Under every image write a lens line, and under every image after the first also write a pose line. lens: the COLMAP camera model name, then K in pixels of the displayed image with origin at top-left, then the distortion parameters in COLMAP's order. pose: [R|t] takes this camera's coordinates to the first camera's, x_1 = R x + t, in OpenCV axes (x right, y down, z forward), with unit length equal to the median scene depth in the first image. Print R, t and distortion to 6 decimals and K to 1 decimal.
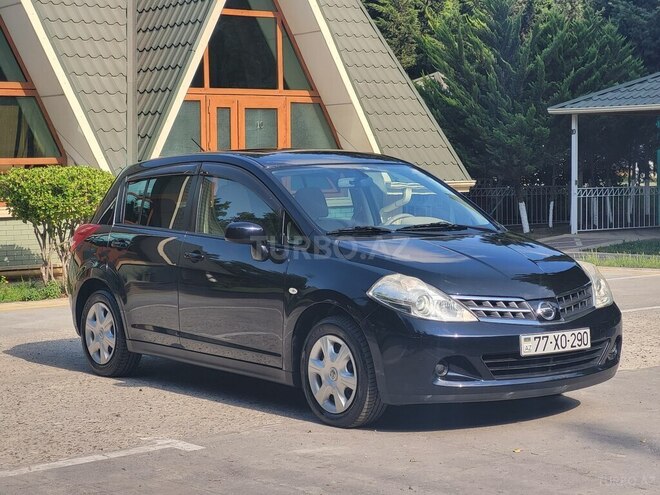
lens RADIAL K [[1327.9, 0, 330.0], [0, 1327.9, 247.5], [0, 0, 1]] dist [-0.070012, 0.349443]
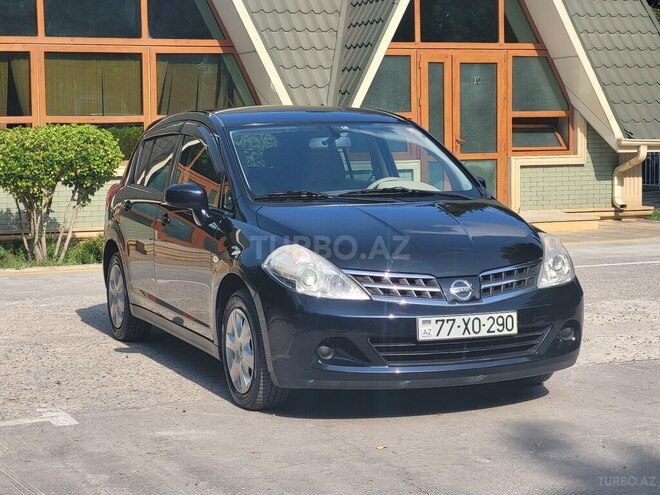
lens RADIAL K [[1327.9, 0, 330.0], [0, 1327.9, 247.5], [0, 0, 1]] dist [-0.070012, 0.349443]
pose [[0.967035, 0.022362, -0.253659, 0.301005], [-0.013812, 0.999276, 0.035440, -0.010793], [0.254268, -0.030769, 0.966644, 0.123069]]
